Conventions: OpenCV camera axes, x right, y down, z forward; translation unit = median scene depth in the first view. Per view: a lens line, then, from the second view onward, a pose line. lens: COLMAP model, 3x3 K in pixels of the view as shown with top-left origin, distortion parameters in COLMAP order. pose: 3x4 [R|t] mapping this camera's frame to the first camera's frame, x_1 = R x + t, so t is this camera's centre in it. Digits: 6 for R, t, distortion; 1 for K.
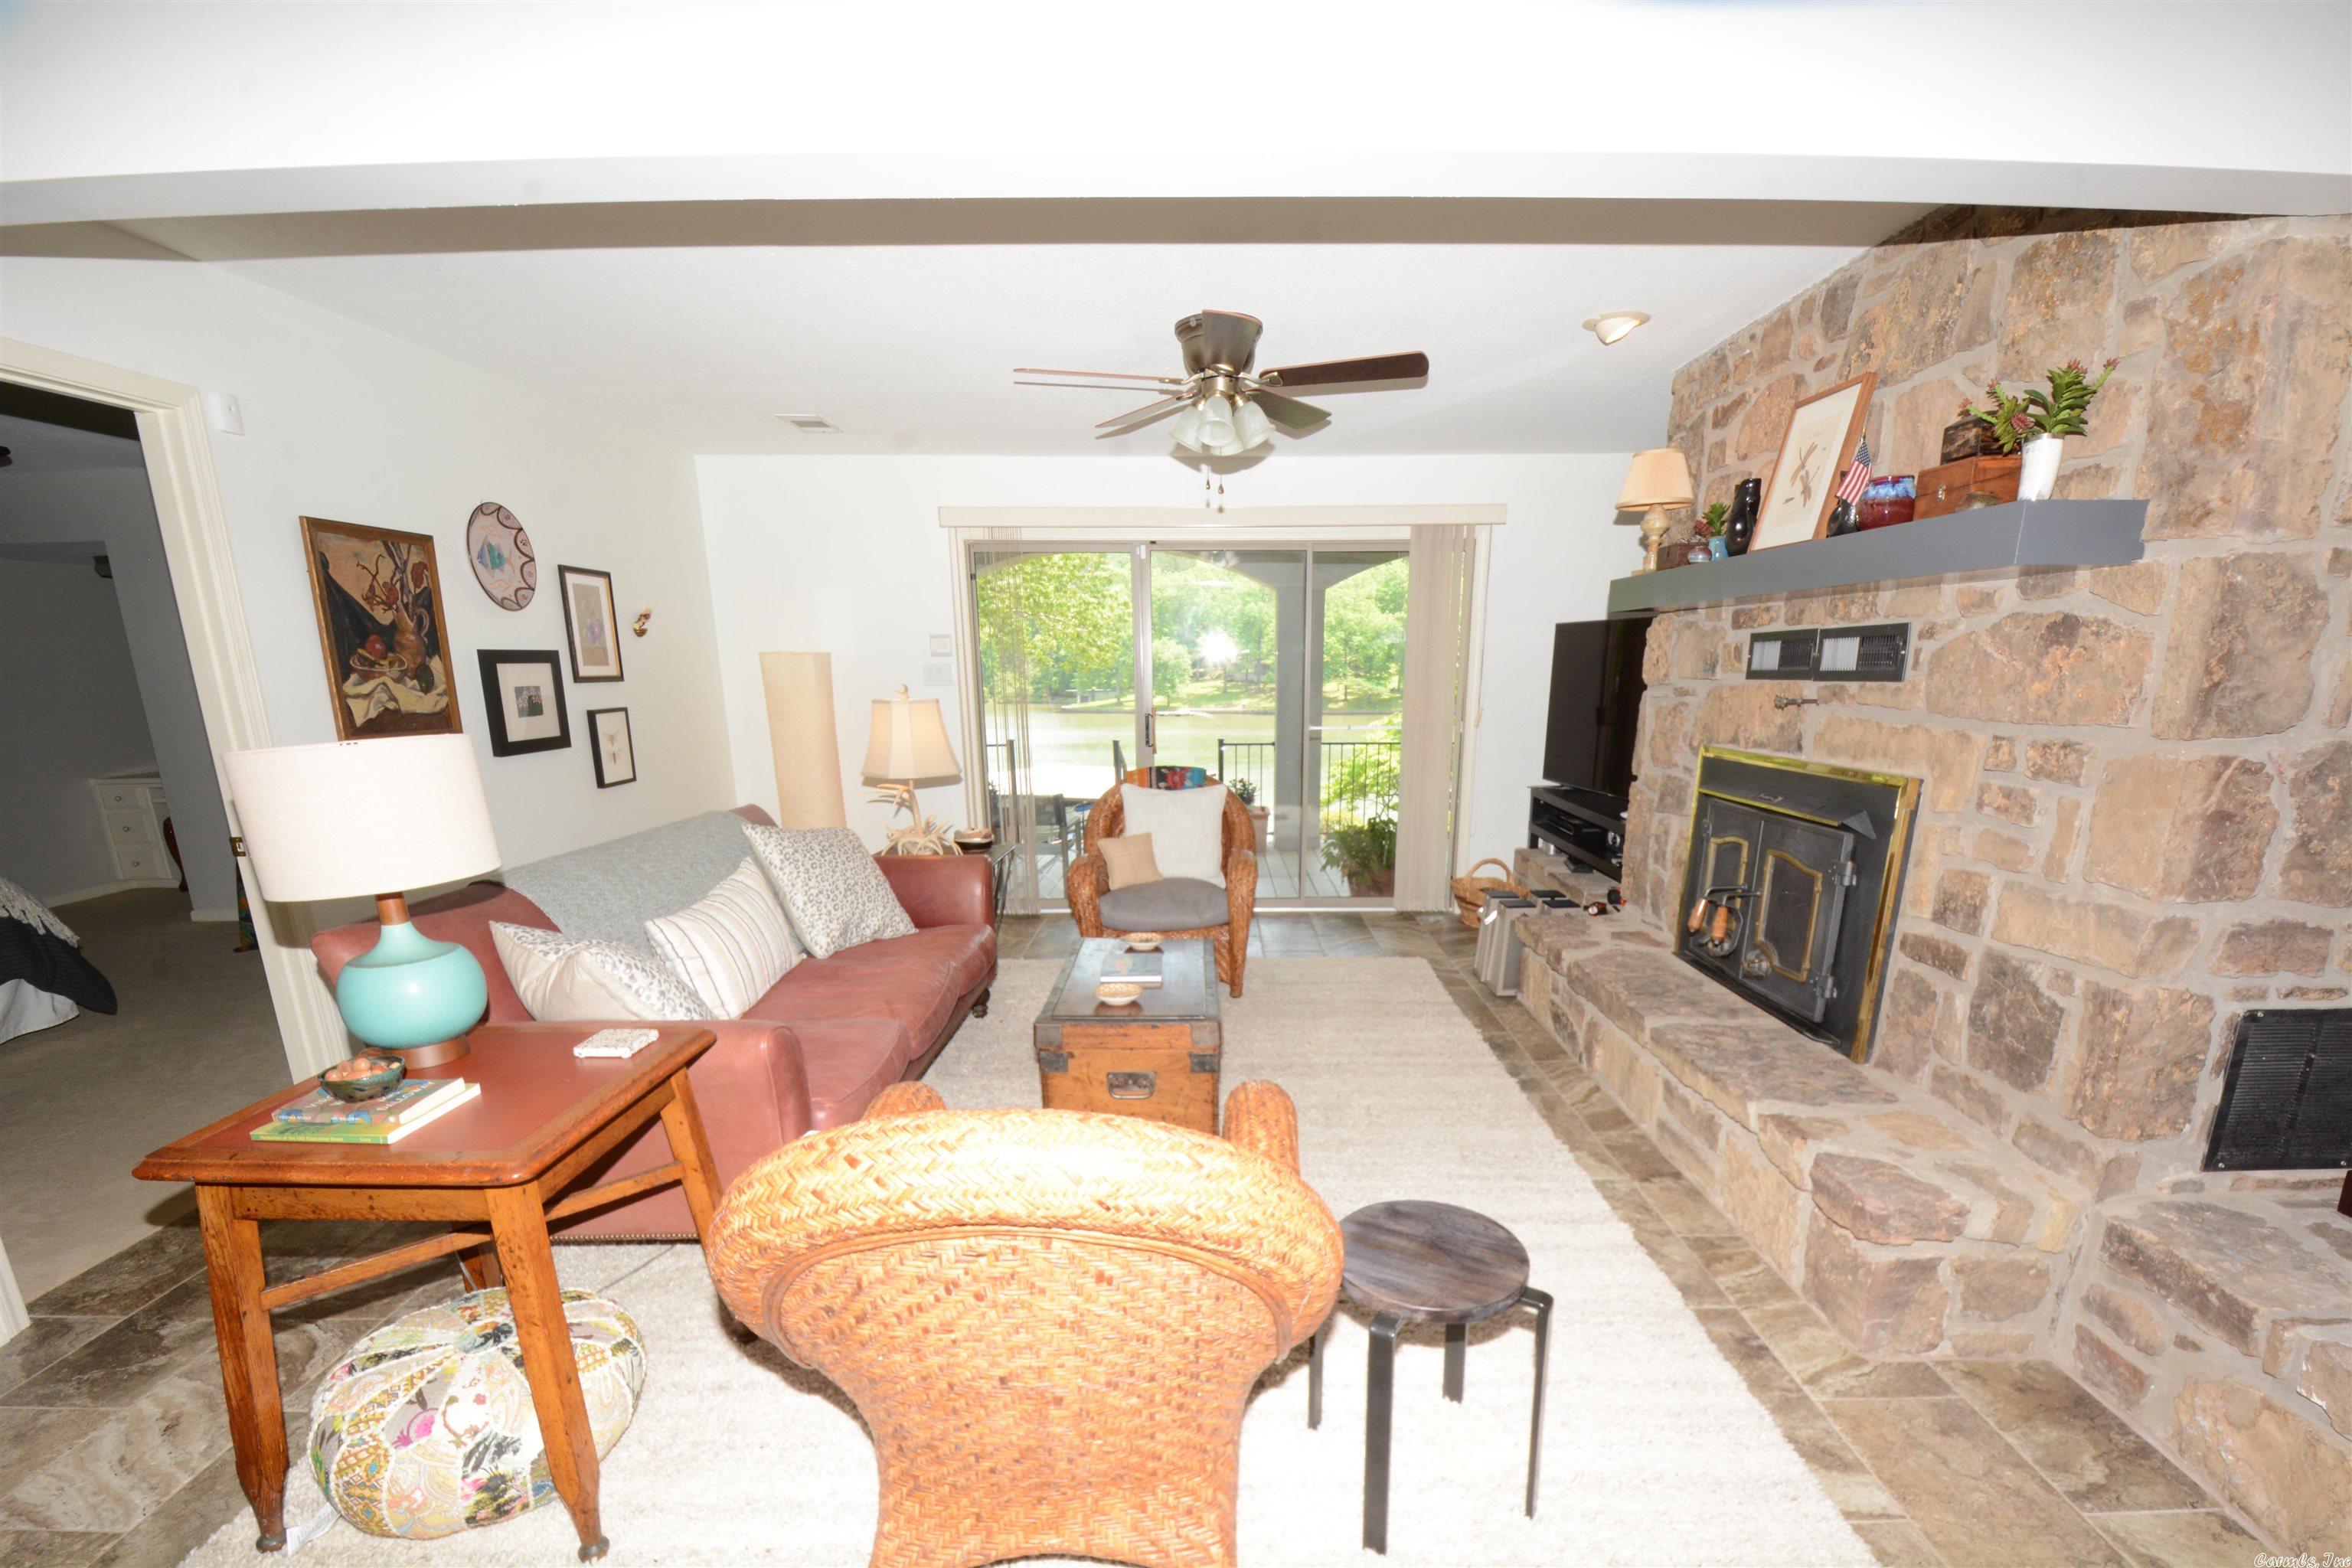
lens RADIAL K [[1044.1, 0, 1176.0], [0, 1044.1, 784.0], [0, 0, 1]] dist [0.000281, 0.000025]
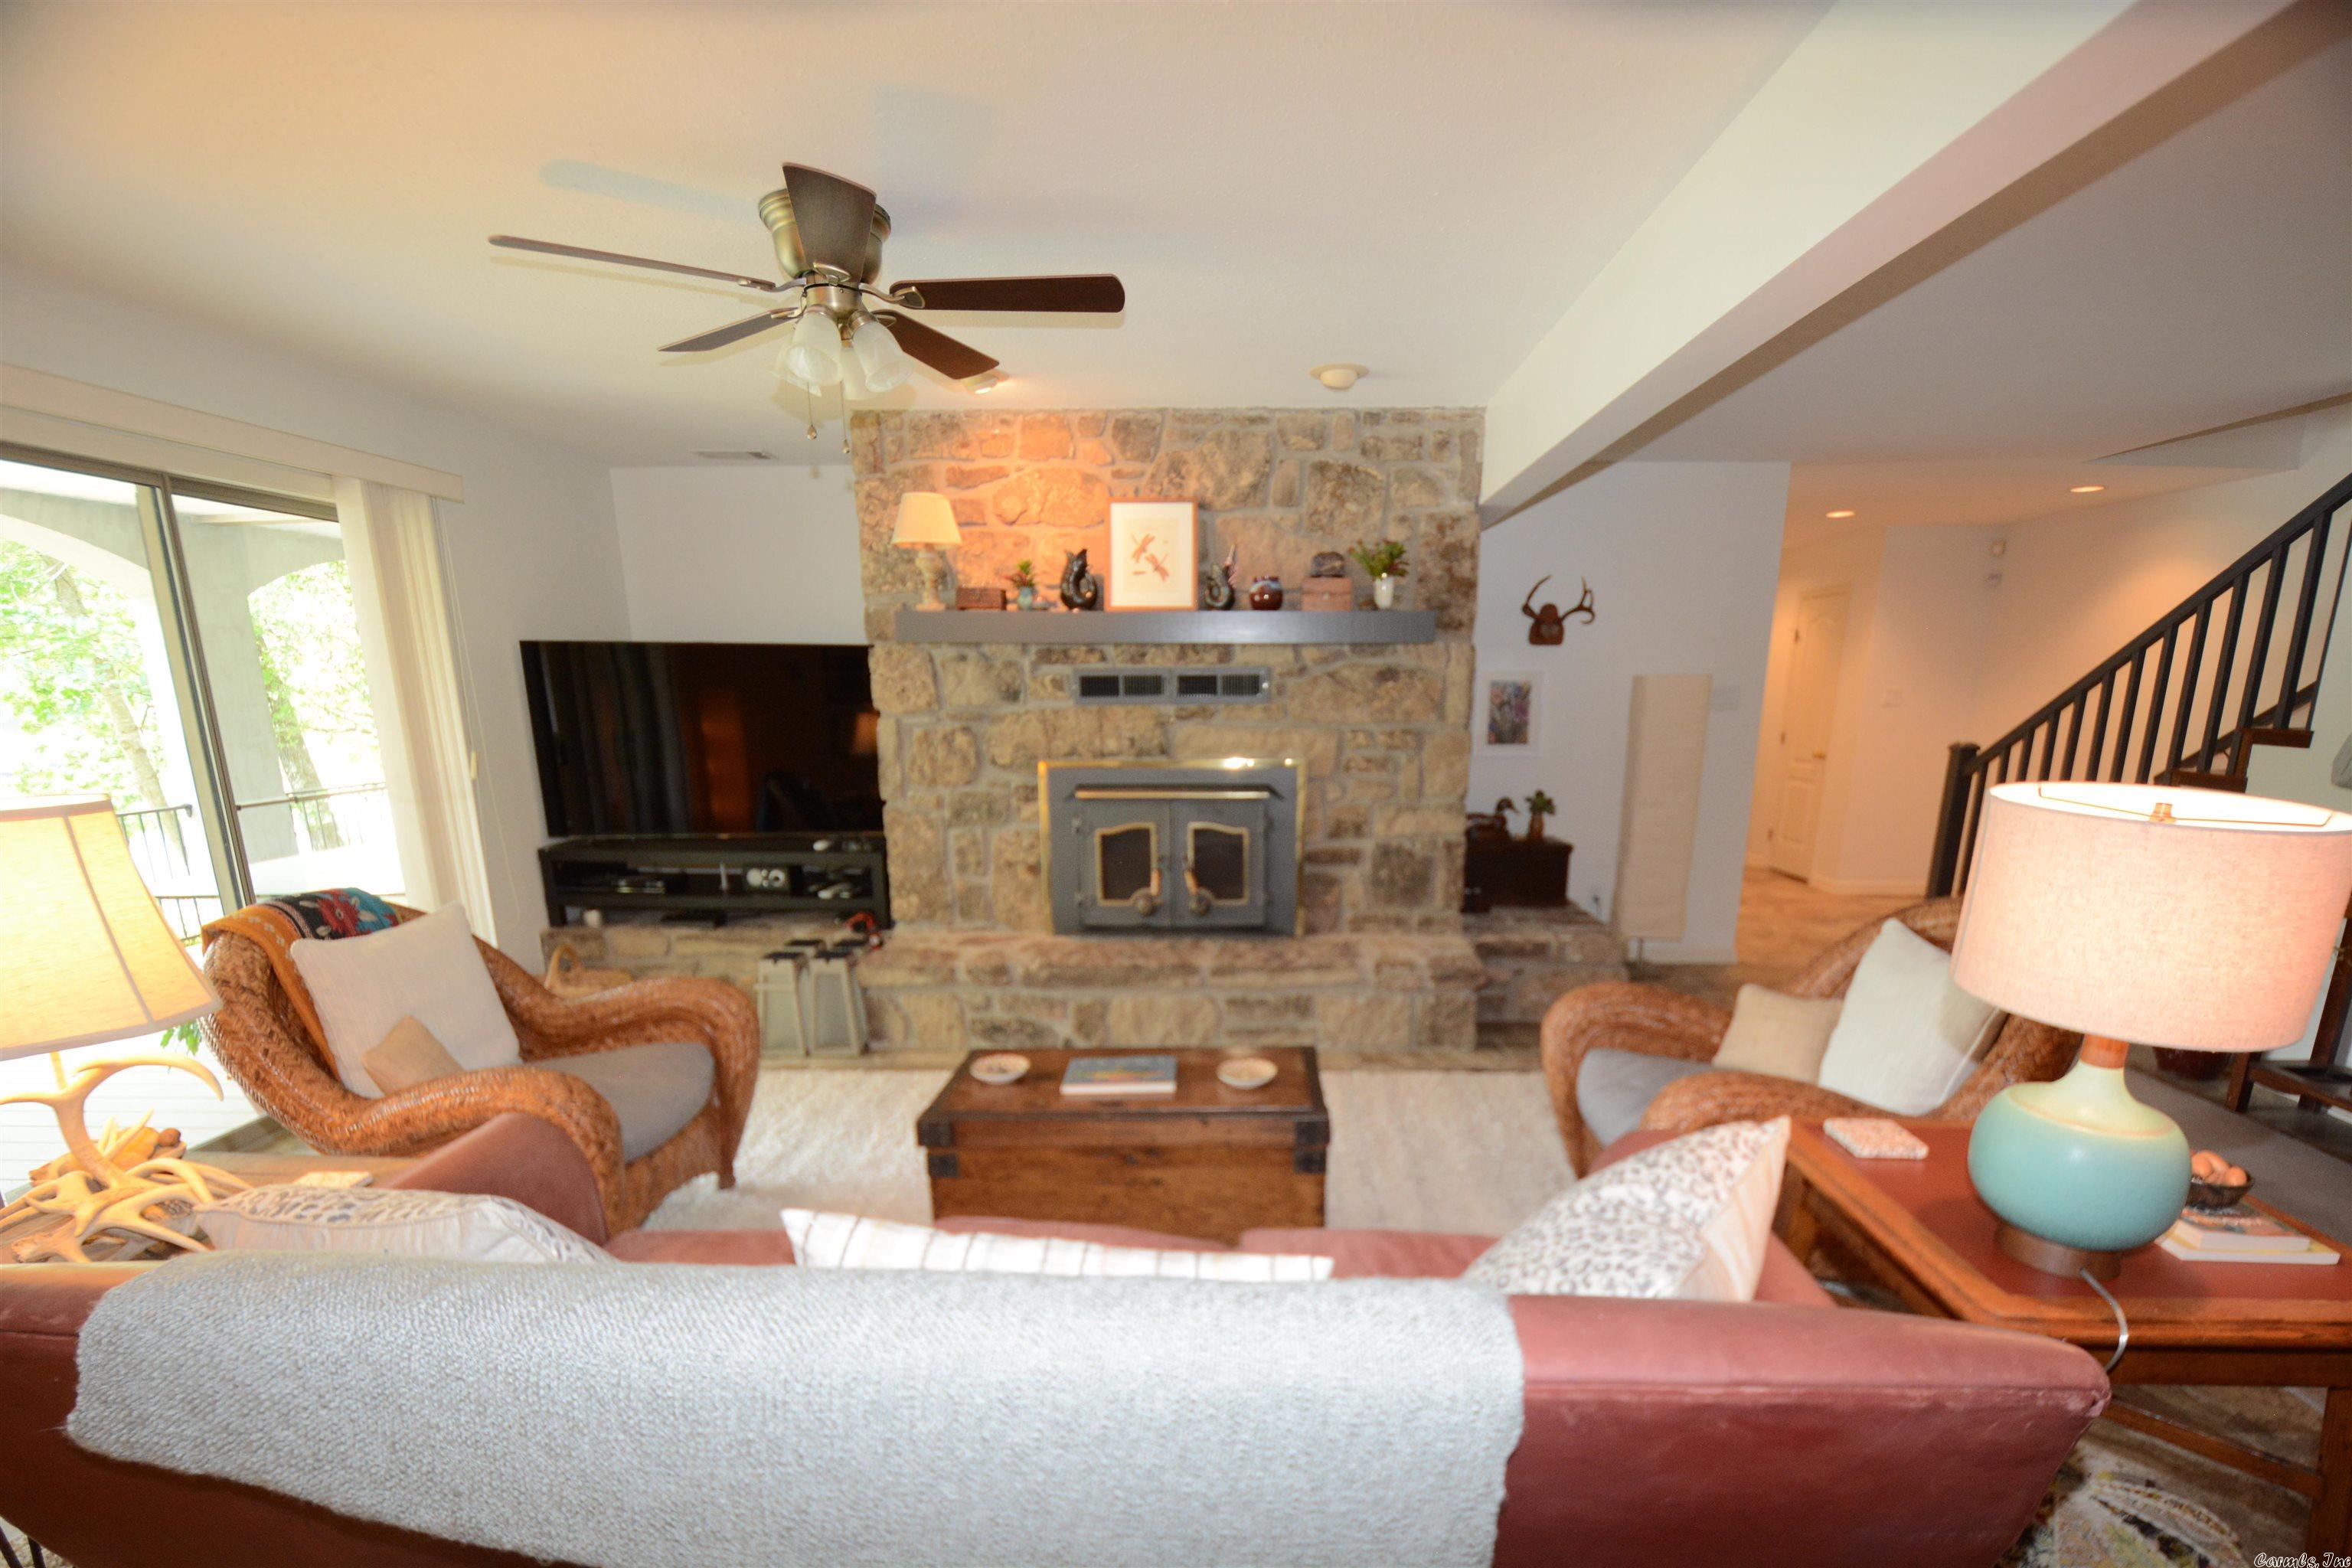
lens RADIAL K [[1082.3, 0, 1181.9], [0, 1082.3, 826.4], [0, 0, 1]] dist [-0.000597, -0.000228]
pose [[0.043217, -0.126270, 0.991054, -1.213153], [0.116778, 0.985819, 0.120511, -0.153632], [-0.992217, 0.110525, 0.057350, 1.284869]]
